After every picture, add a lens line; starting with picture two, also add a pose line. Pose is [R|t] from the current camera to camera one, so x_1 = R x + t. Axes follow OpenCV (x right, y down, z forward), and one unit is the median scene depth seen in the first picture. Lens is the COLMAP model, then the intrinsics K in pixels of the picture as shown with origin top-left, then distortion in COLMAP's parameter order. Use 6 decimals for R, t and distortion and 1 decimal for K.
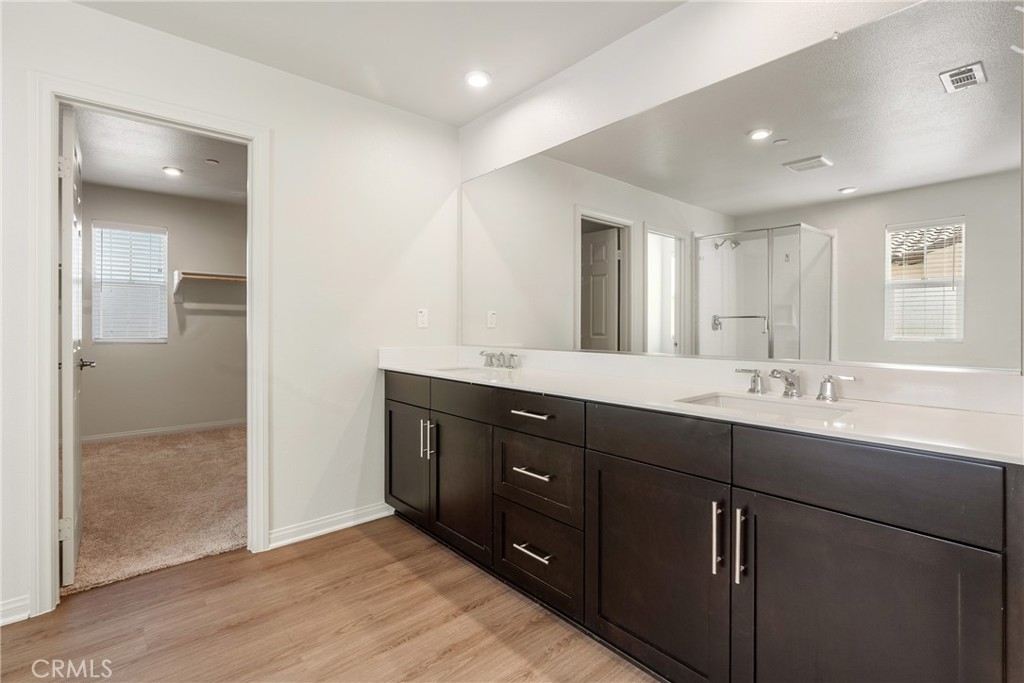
lens RADIAL K [[473.4, 0, 506.9], [0, 473.4, 325.7], [0, 0, 1]] dist [-0.001672, -0.000250]
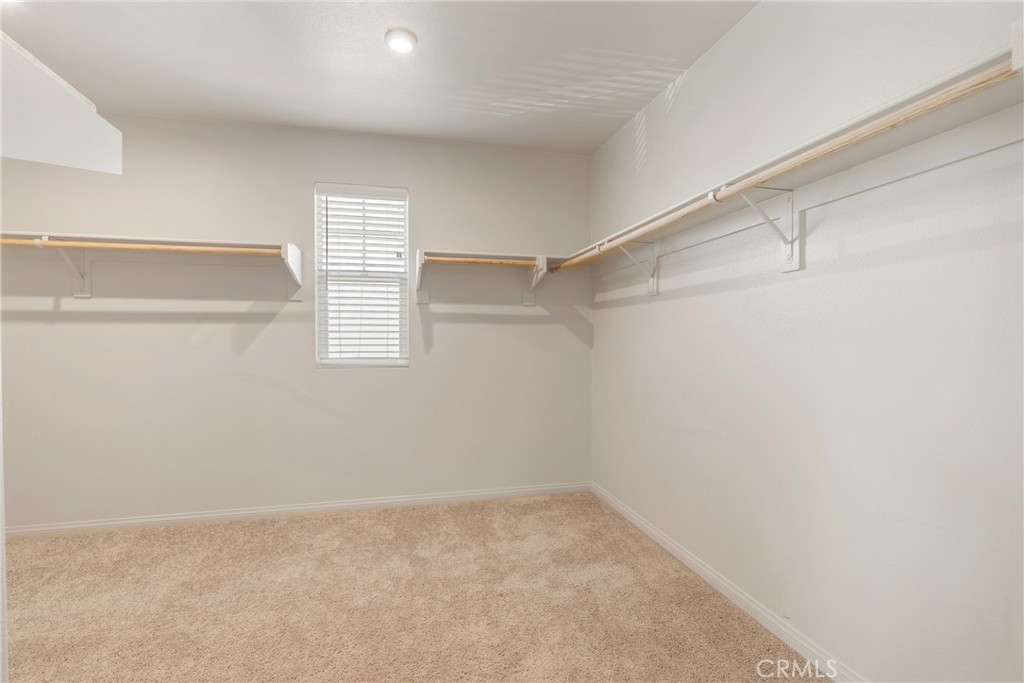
lens RADIAL K [[465.8, 0, 505.8], [0, 465.8, 341.8], [0, 0, 1]] dist [0.000409, -0.000063]
pose [[0.888934, 0.005825, -0.457999, -0.307418], [0.001743, 0.999869, 0.016099, -0.006726], [0.458033, -0.015109, 0.888807, 0.493805]]
